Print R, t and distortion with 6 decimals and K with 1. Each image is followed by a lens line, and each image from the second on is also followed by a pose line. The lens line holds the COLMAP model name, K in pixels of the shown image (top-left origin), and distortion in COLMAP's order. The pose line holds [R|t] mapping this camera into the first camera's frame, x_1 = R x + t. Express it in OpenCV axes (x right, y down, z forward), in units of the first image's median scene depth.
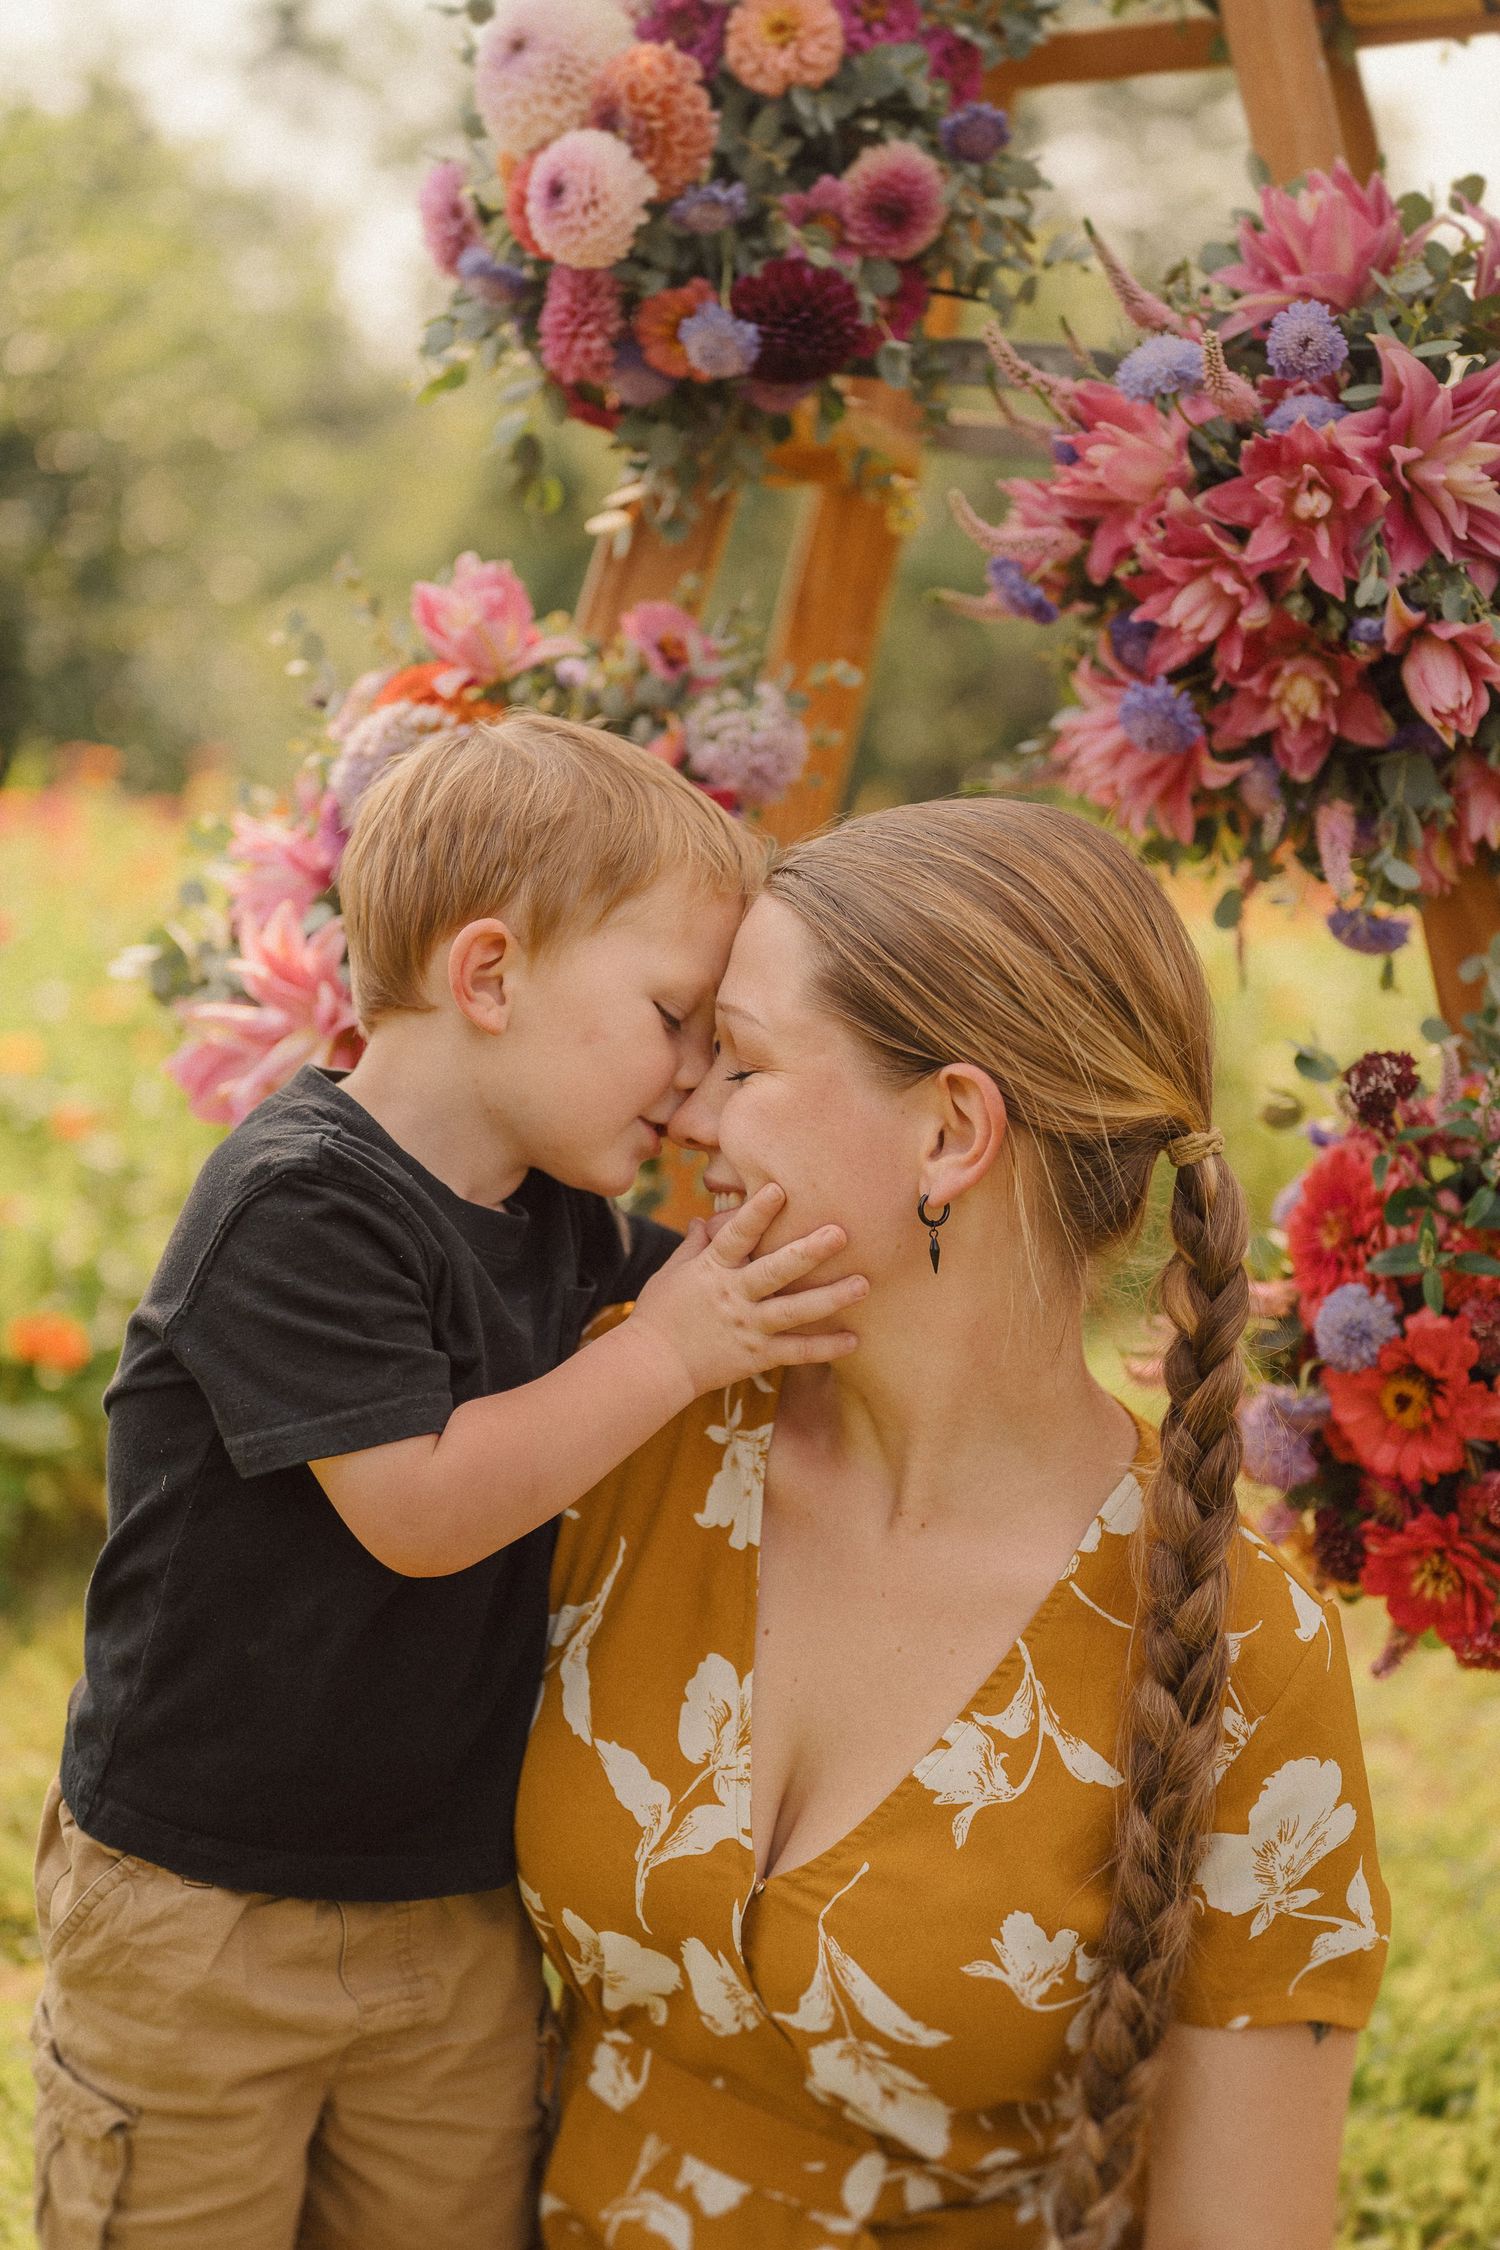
lens RADIAL K [[3225.3, 0, 764.0], [0, 3225.3, 1117.4], [0, 0, 1]] dist [-0.002906, 0.018615]
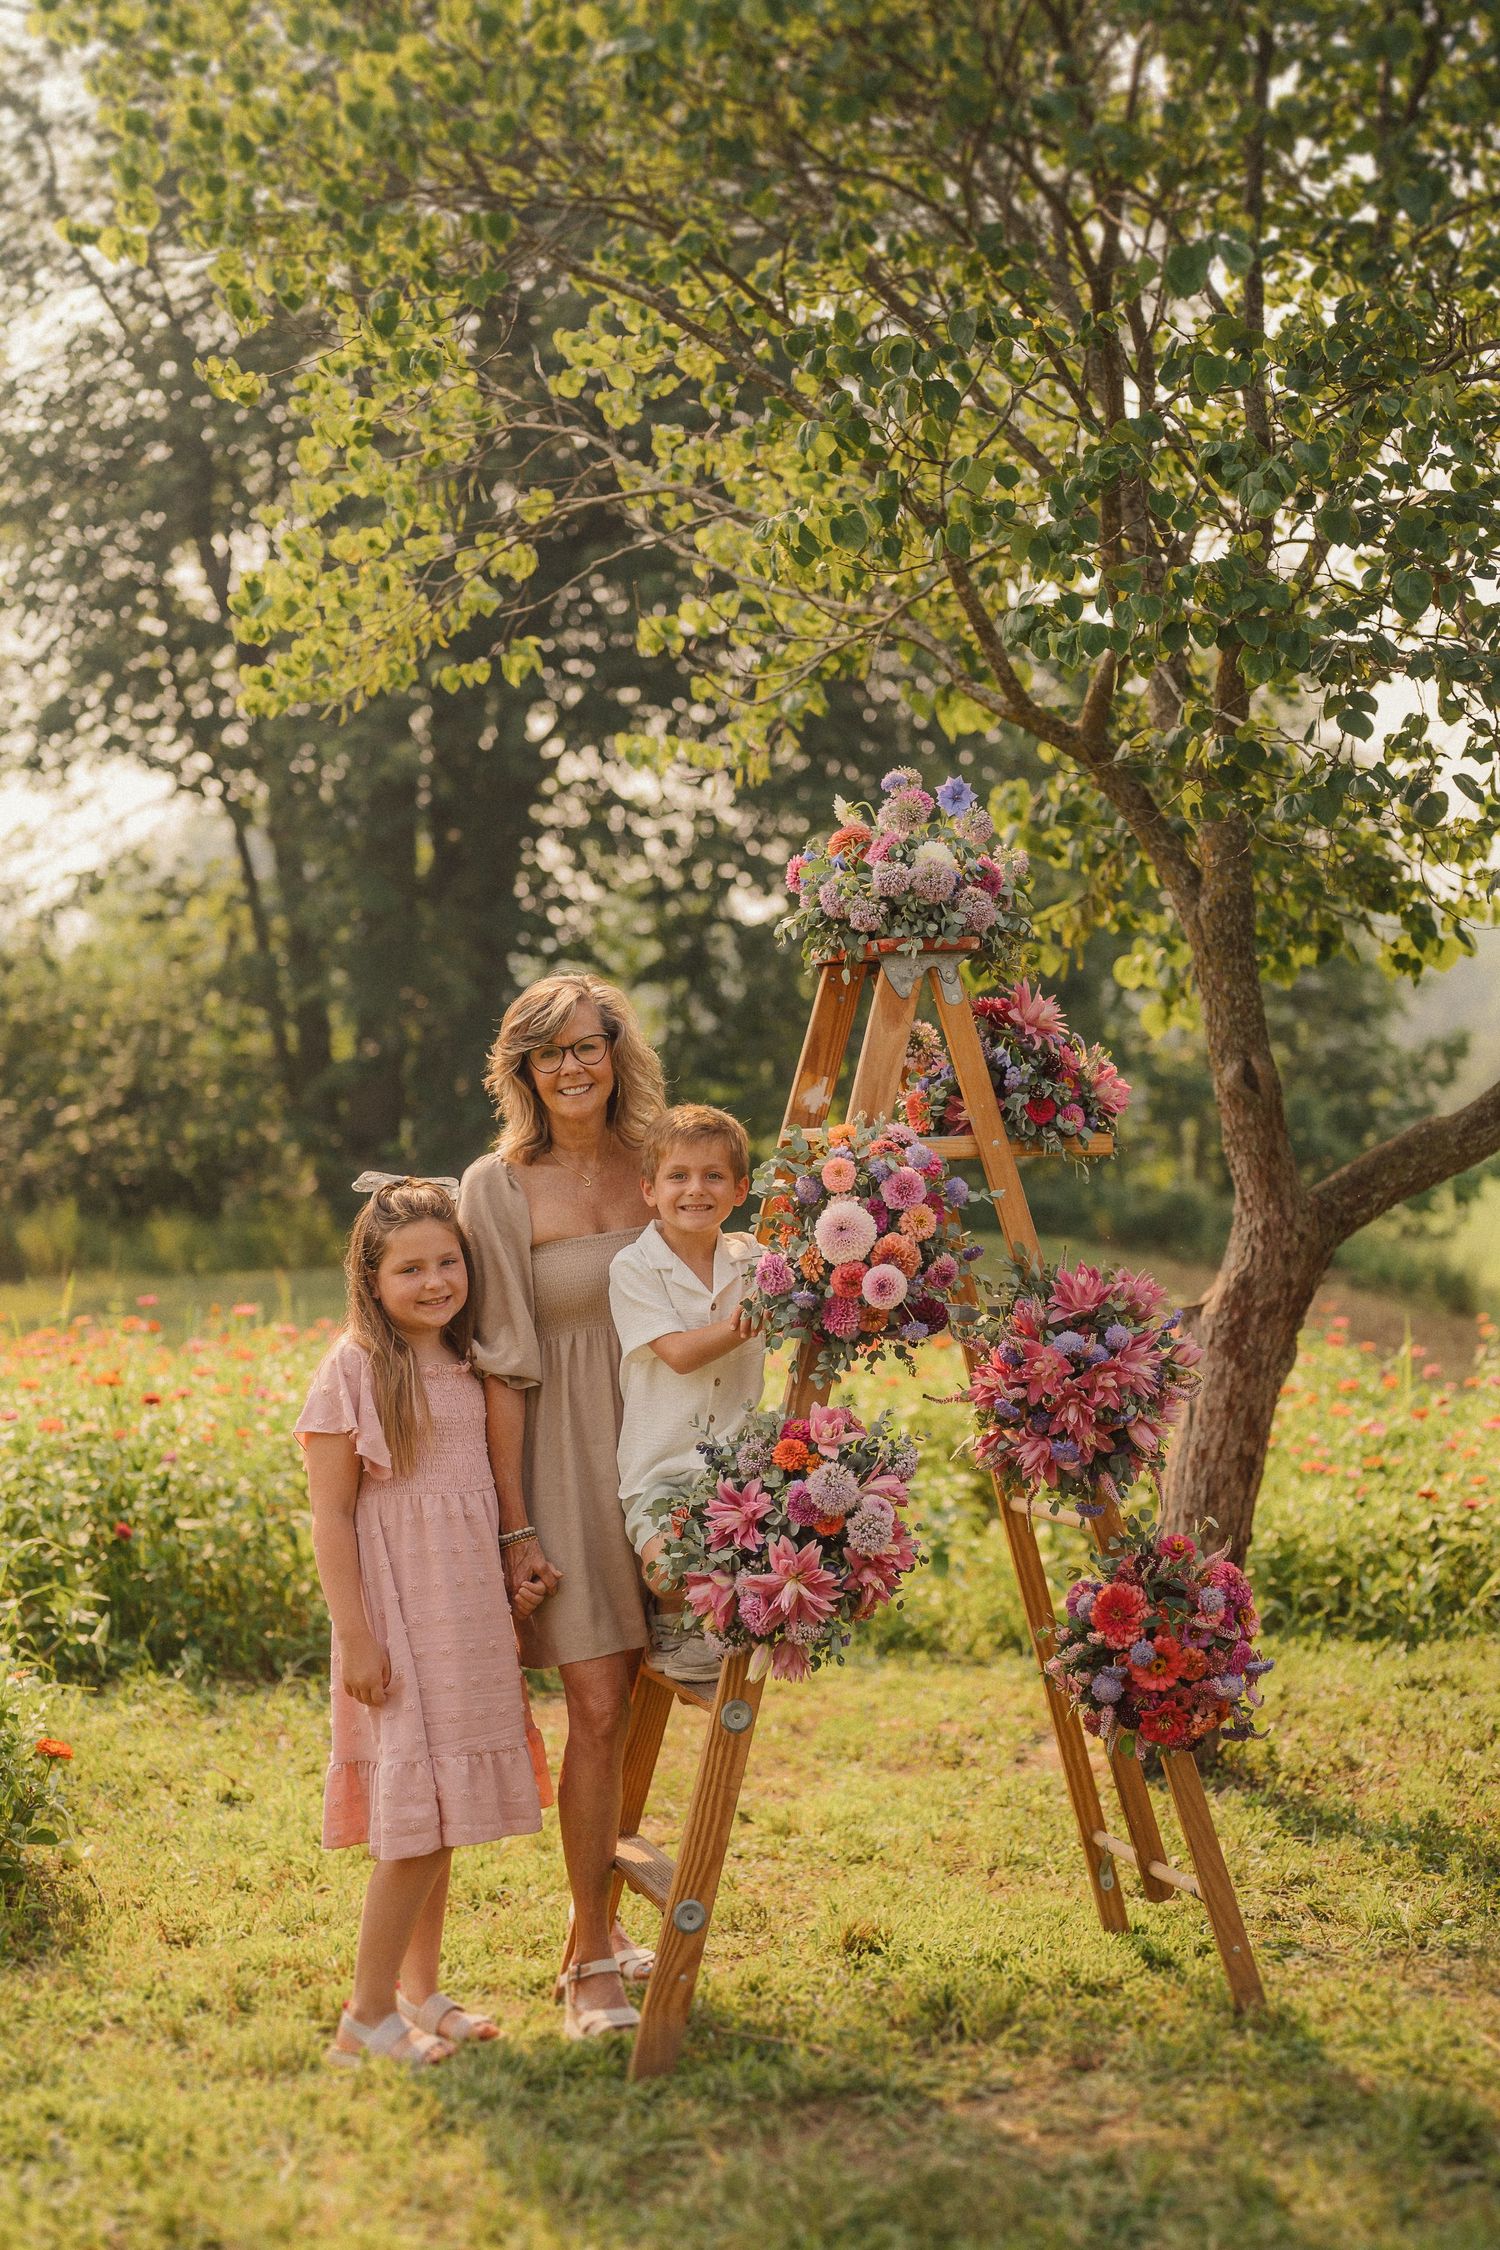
lens RADIAL K [[3225.3, 0, 764.0], [0, 3225.3, 1117.4], [0, 0, 1]] dist [-0.002906, 0.018615]
pose [[0.832122, -0.022923, 0.554119, -1.775007], [0.075548, 0.994517, -0.072310, -0.235391], [-0.549423, 0.102034, 0.829291, -1.392448]]
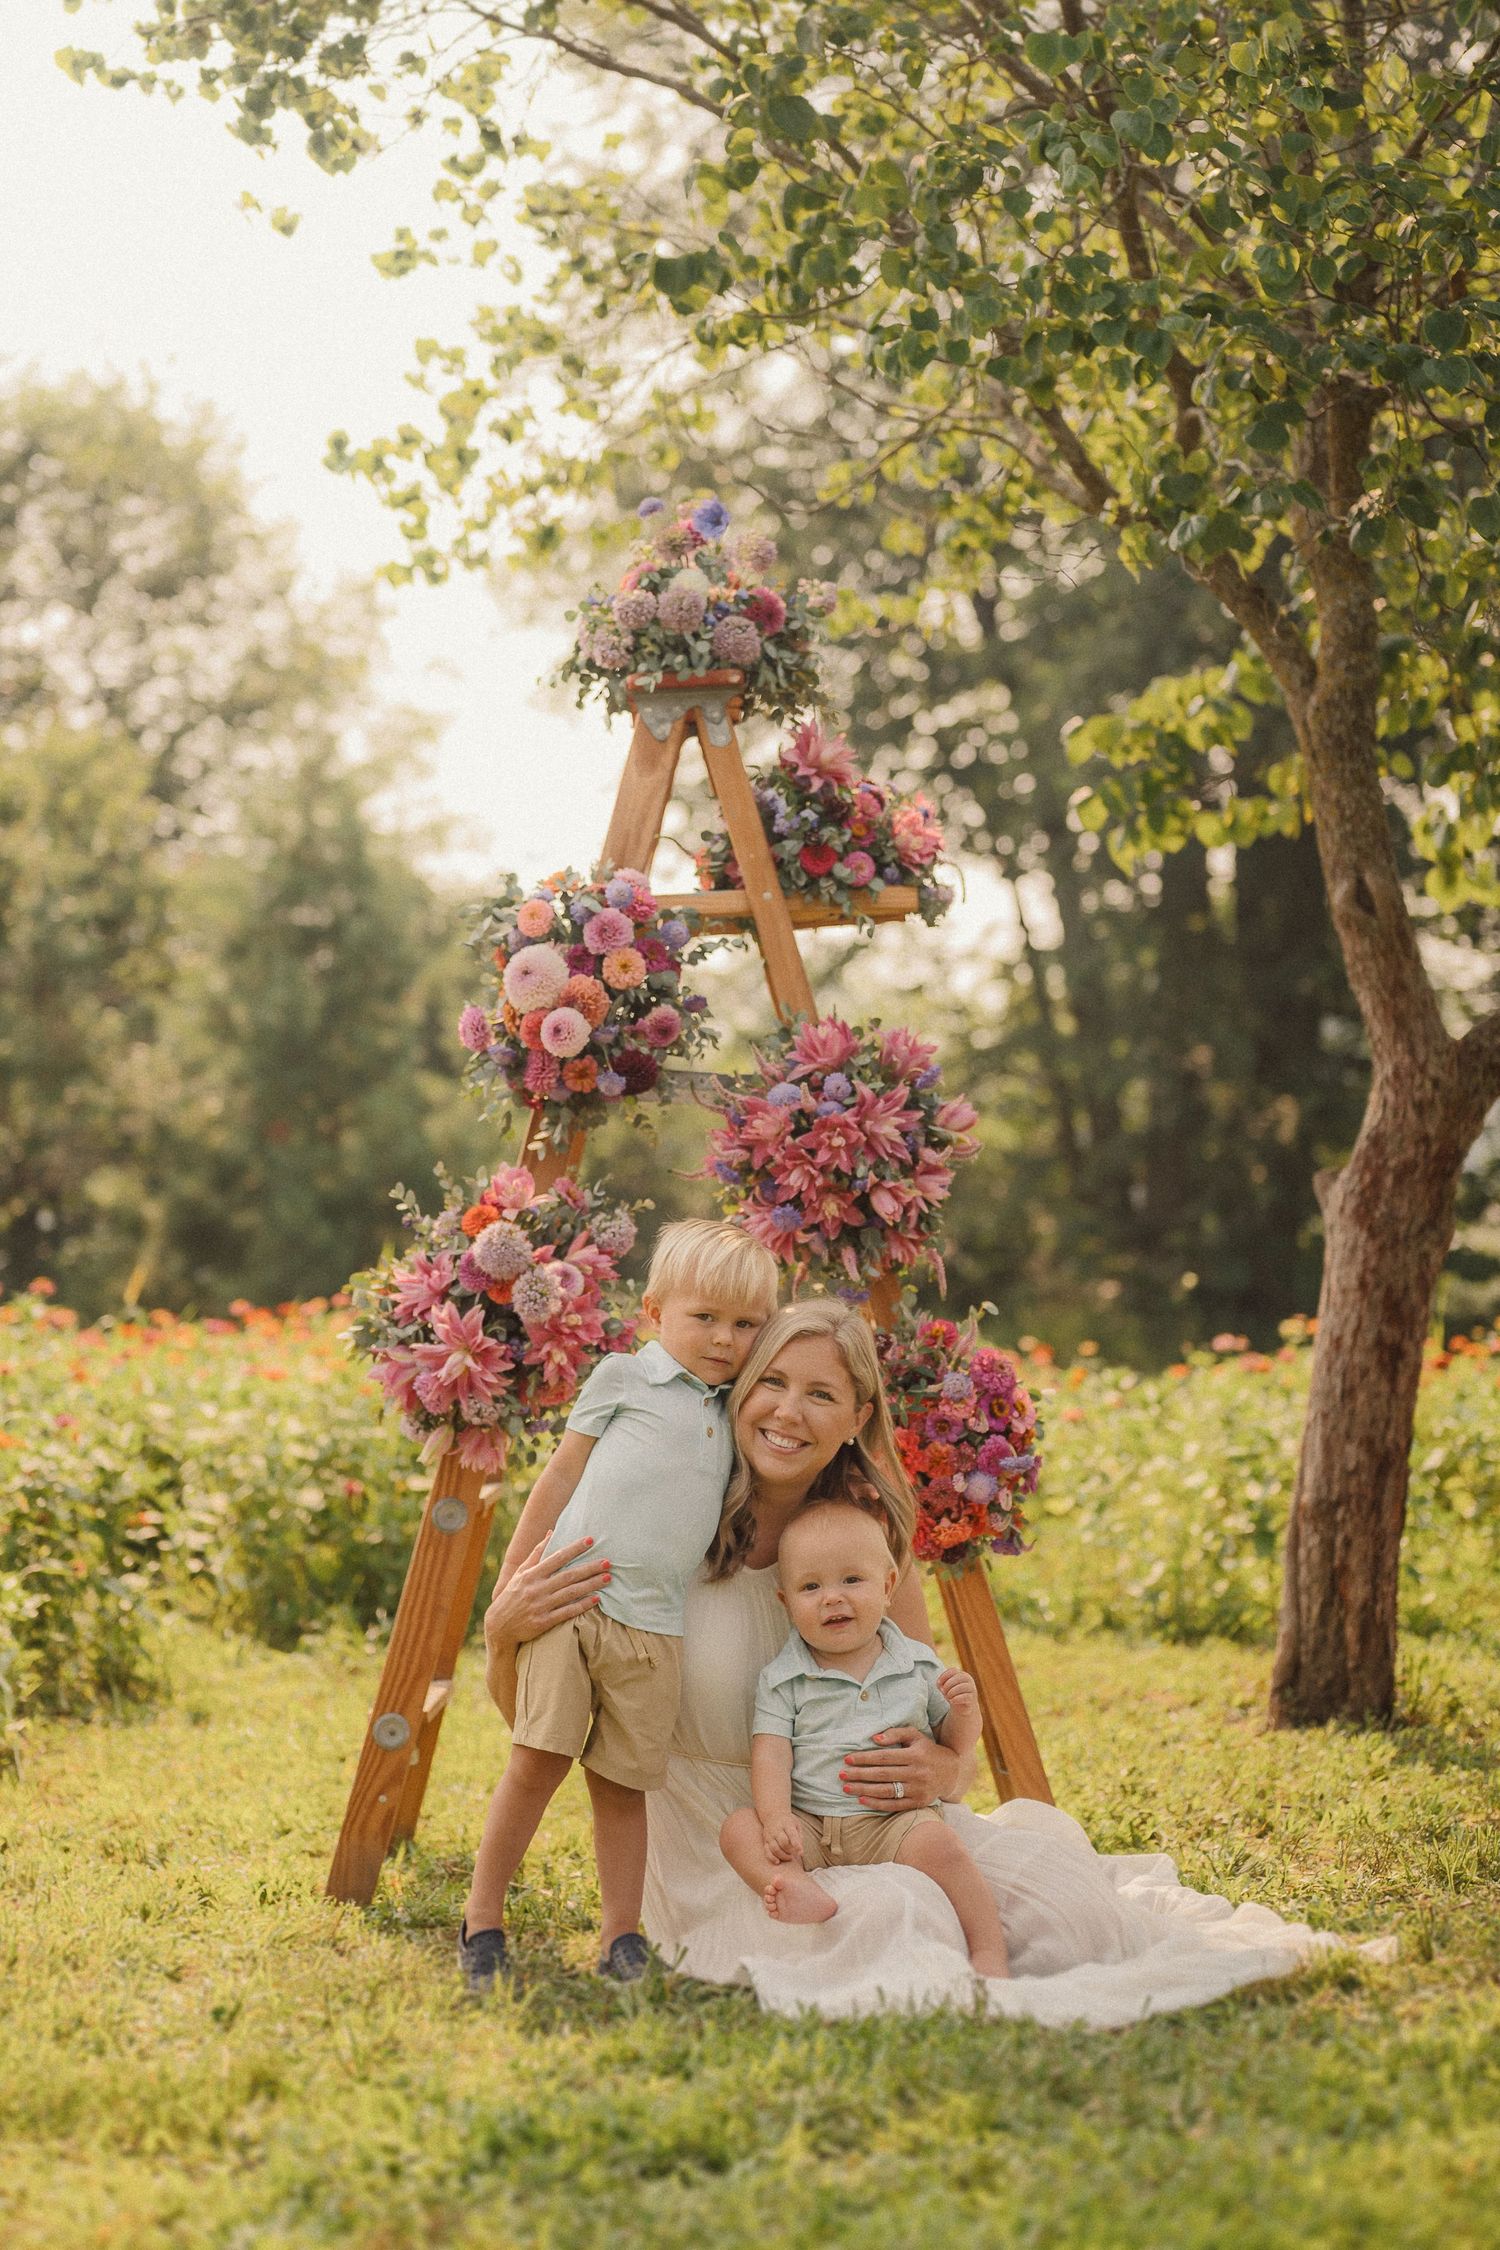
lens RADIAL K [[3671.3, 0, 663.9], [0, 3671.3, 973.6], [0, 0, 1]] dist [0.028063, 0.002996]
pose [[0.959765, -0.013103, 0.280500, -0.836321], [0.063588, 0.983103, -0.171651, 0.197450], [-0.273511, 0.182581, 0.944381, -1.925654]]
